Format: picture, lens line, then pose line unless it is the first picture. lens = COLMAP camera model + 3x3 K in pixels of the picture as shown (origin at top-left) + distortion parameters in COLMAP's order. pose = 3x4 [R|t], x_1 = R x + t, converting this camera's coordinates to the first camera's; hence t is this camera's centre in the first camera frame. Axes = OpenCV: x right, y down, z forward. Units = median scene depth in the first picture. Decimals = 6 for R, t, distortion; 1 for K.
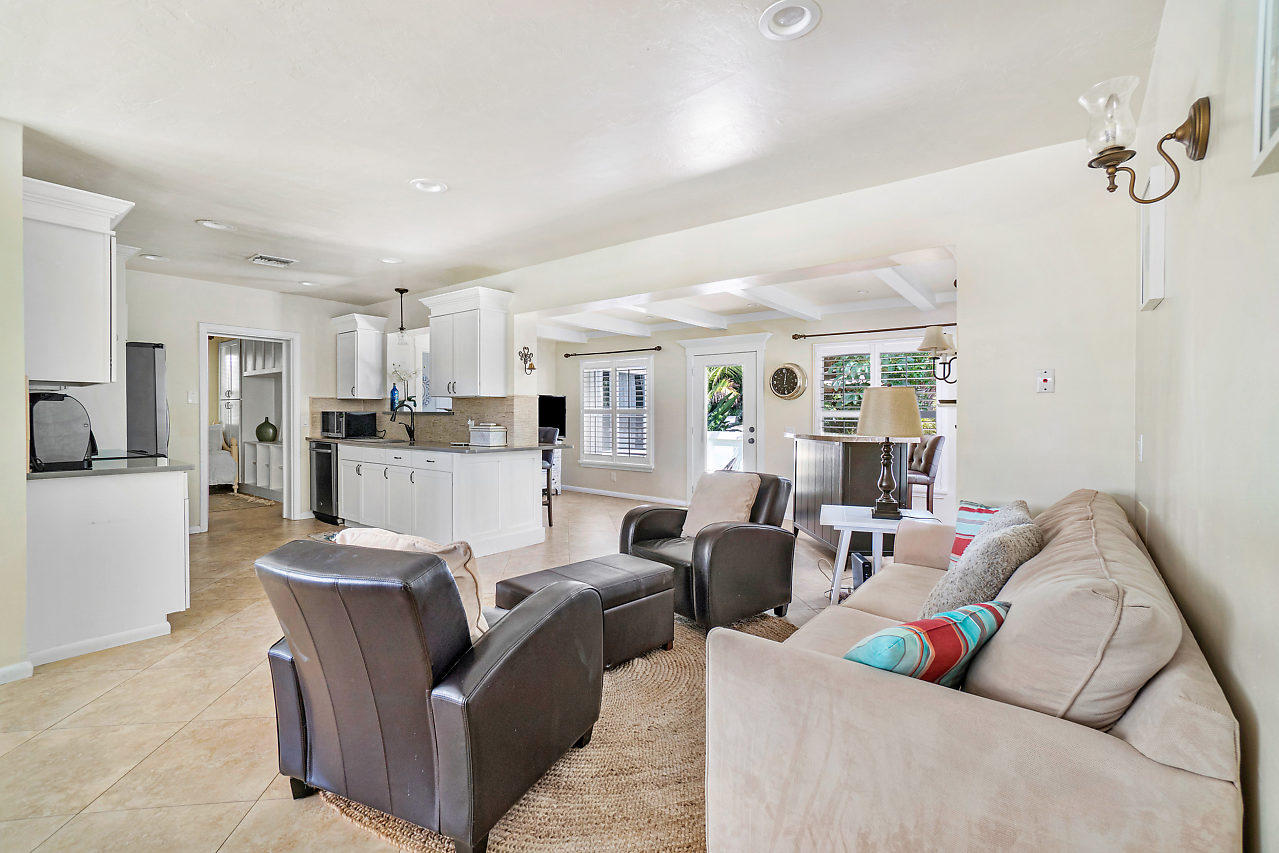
lens RADIAL K [[564.6, 0, 632.9], [0, 564.6, 426.3], [0, 0, 1]] dist [-0.025555, 0.012260]
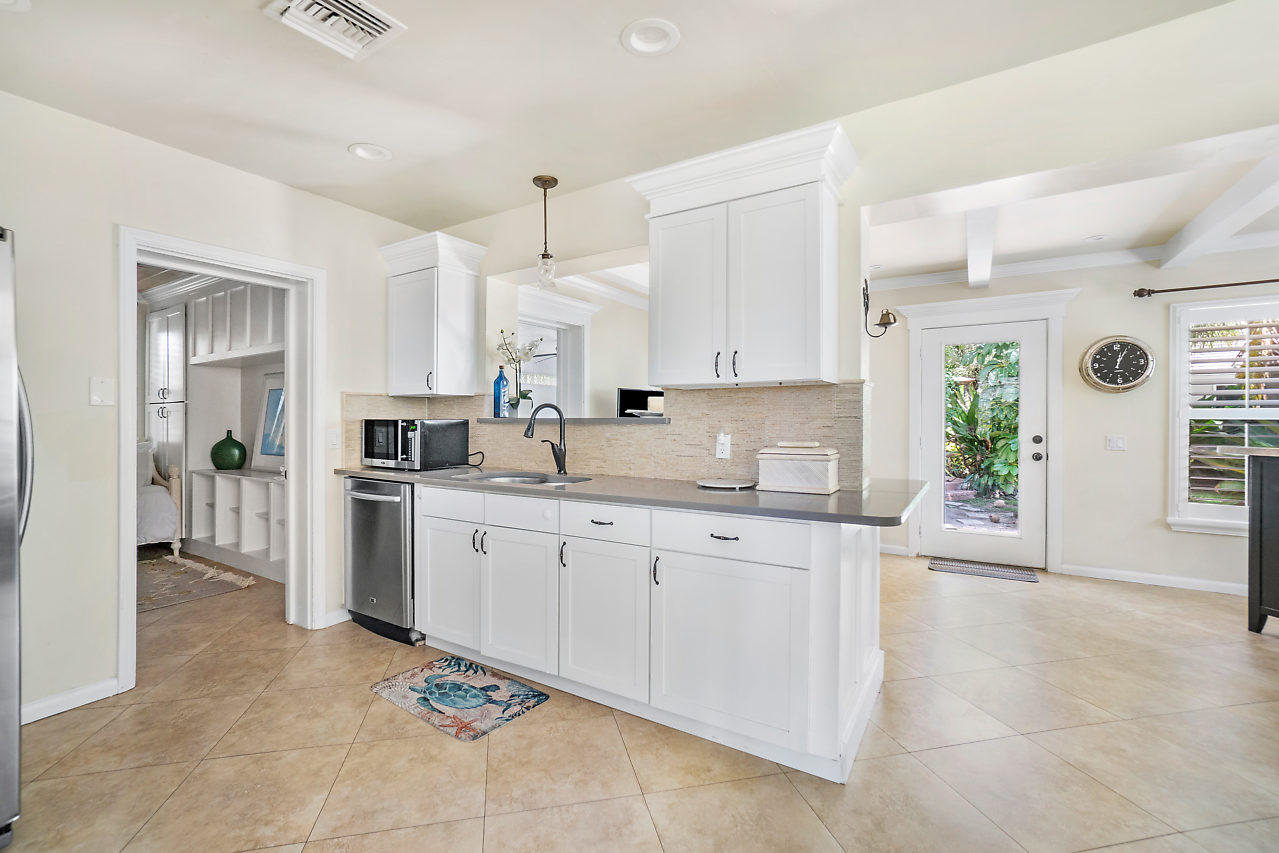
lens RADIAL K [[564.6, 0, 628.0], [0, 564.6, 417.9], [0, 0, 1]] dist [-0.025555, 0.012260]
pose [[0.995700, -0.012015, 0.091857, -0.357400], [0.014106, 0.999655, -0.022145, -0.013019], [-0.091559, 0.023345, 0.995526, 0.450381]]
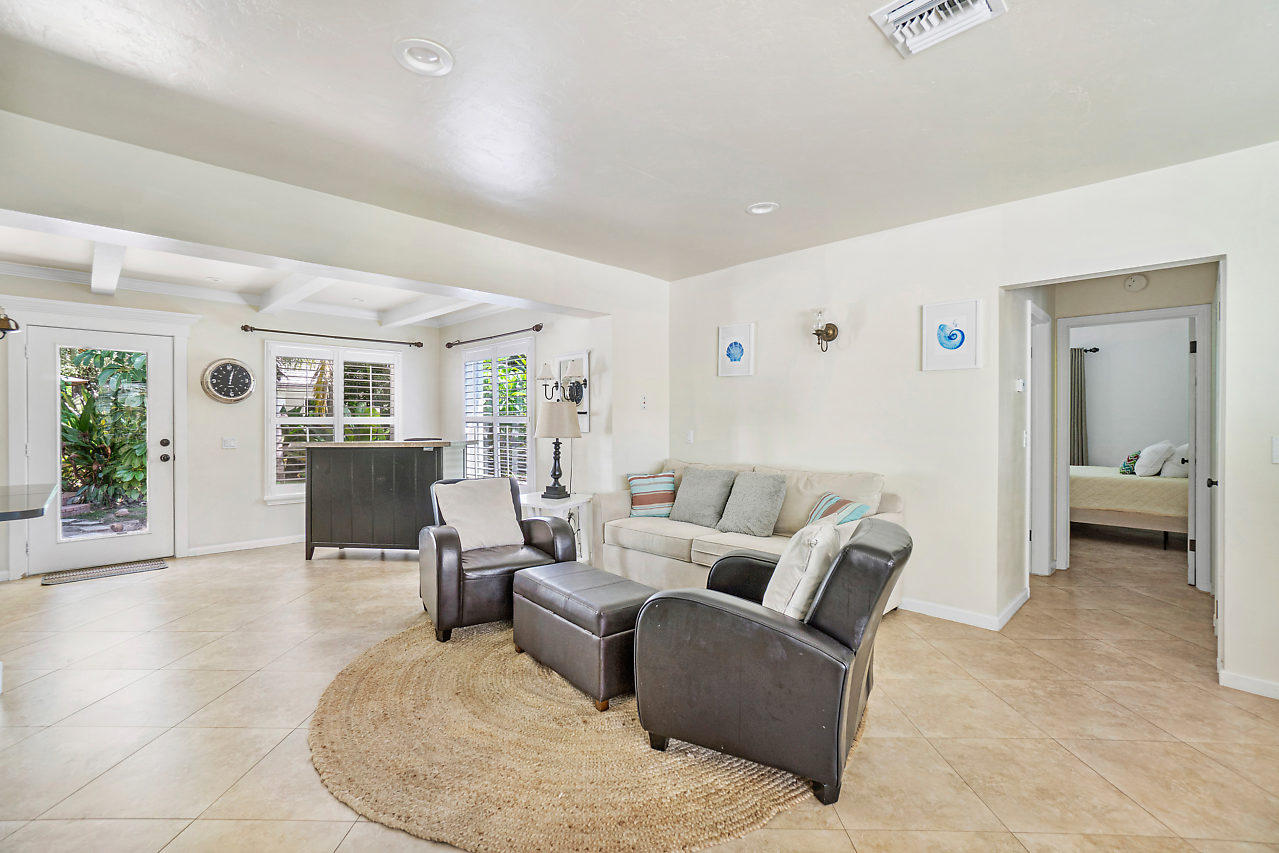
lens RADIAL K [[564.6, 0, 630.5], [0, 564.6, 431.5], [0, 0, 1]] dist [-0.025555, 0.012260]
pose [[0.147103, -0.025566, 0.988791, -0.469313], [0.023497, 0.999474, 0.022347, -0.011794], [-0.988842, 0.019946, 0.147627, 0.328735]]
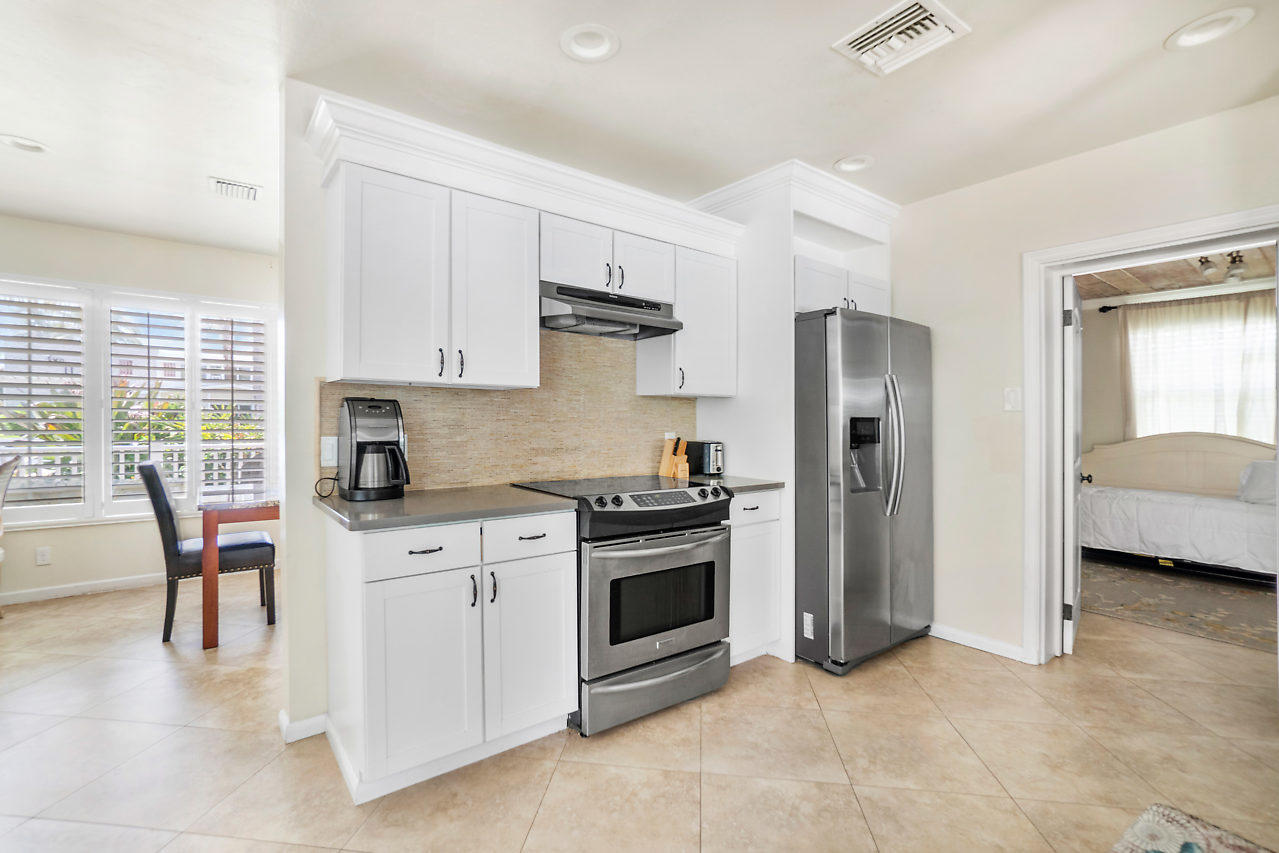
lens RADIAL K [[564.6, 0, 631.3], [0, 564.6, 424.1], [0, 0, 1]] dist [-0.025555, 0.012260]
pose [[-0.242889, -0.000878, -0.970054, -0.163438], [-0.035965, 0.999320, 0.008101, -0.017732], [0.969387, 0.036856, -0.242755, 0.674722]]
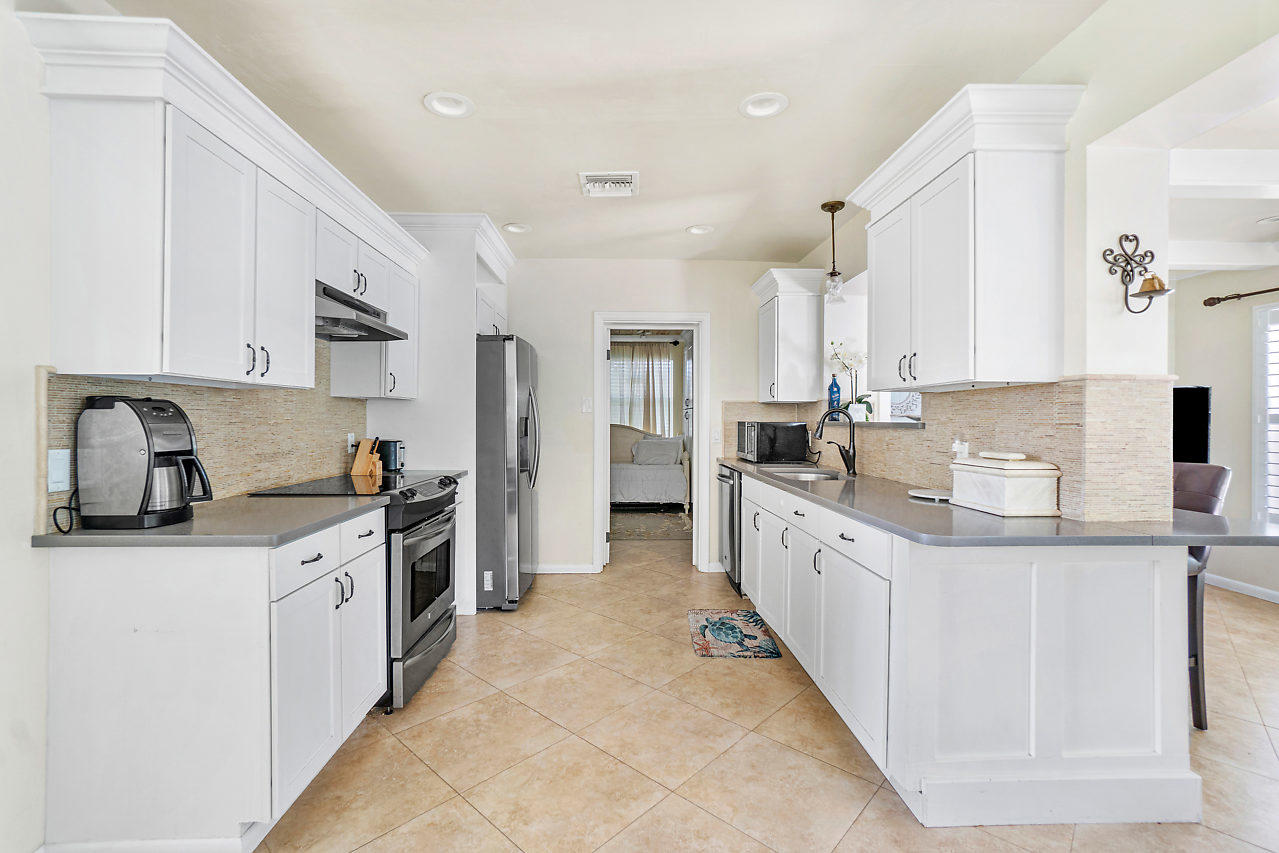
lens RADIAL K [[564.6, 0, 634.0], [0, 564.6, 424.4], [0, 0, 1]] dist [-0.025555, 0.012260]
pose [[0.646805, 0.000595, -0.762655, -0.103229], [-0.015295, 0.999809, -0.012192, -0.012727], [0.762502, 0.019551, 0.646691, 0.453219]]
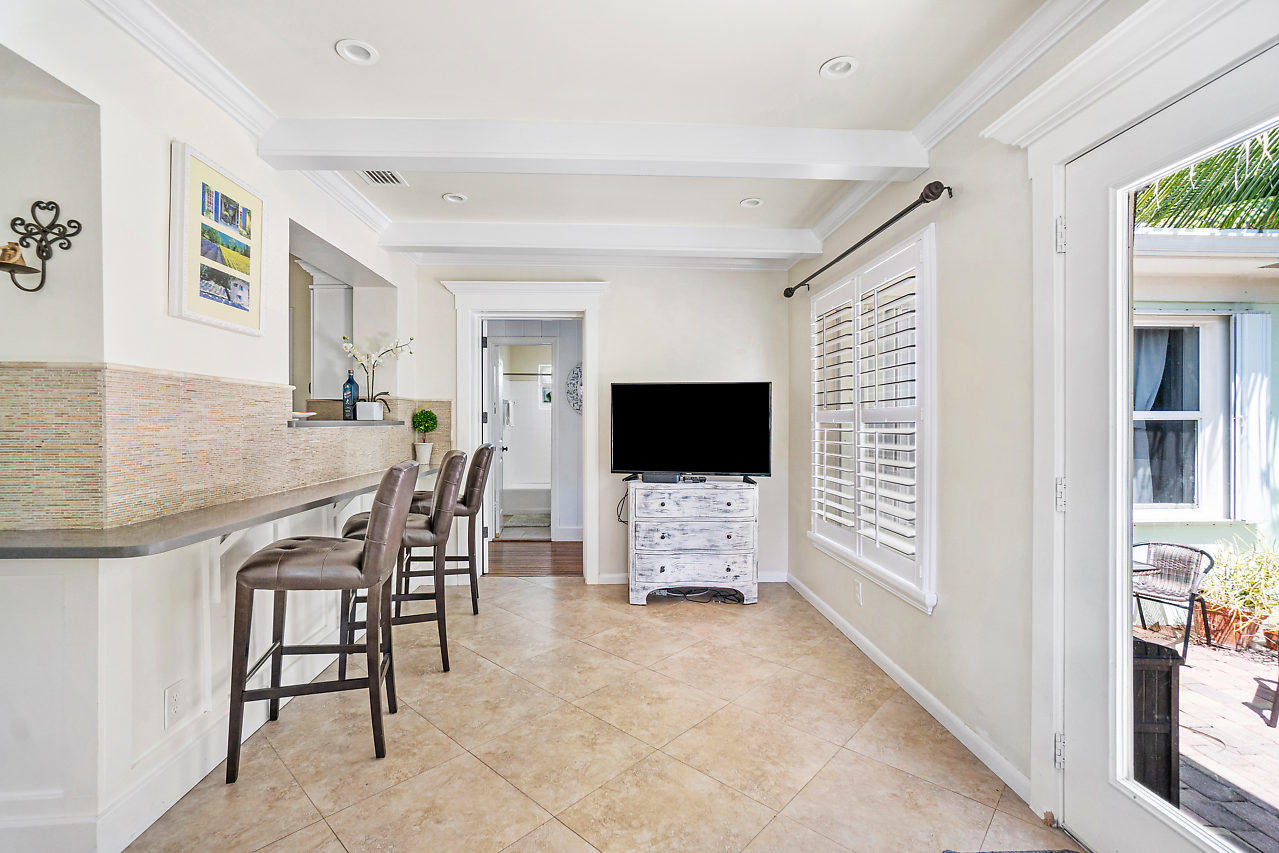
lens RADIAL K [[564.6, 0, 637.5], [0, 564.6, 441.8], [0, 0, 1]] dist [-0.025555, 0.012260]
pose [[0.646300, 0.021833, -0.762771, 0.203687], [-0.017327, 0.999753, 0.013935, -0.017991], [0.762887, 0.004210, 0.646519, 0.867138]]
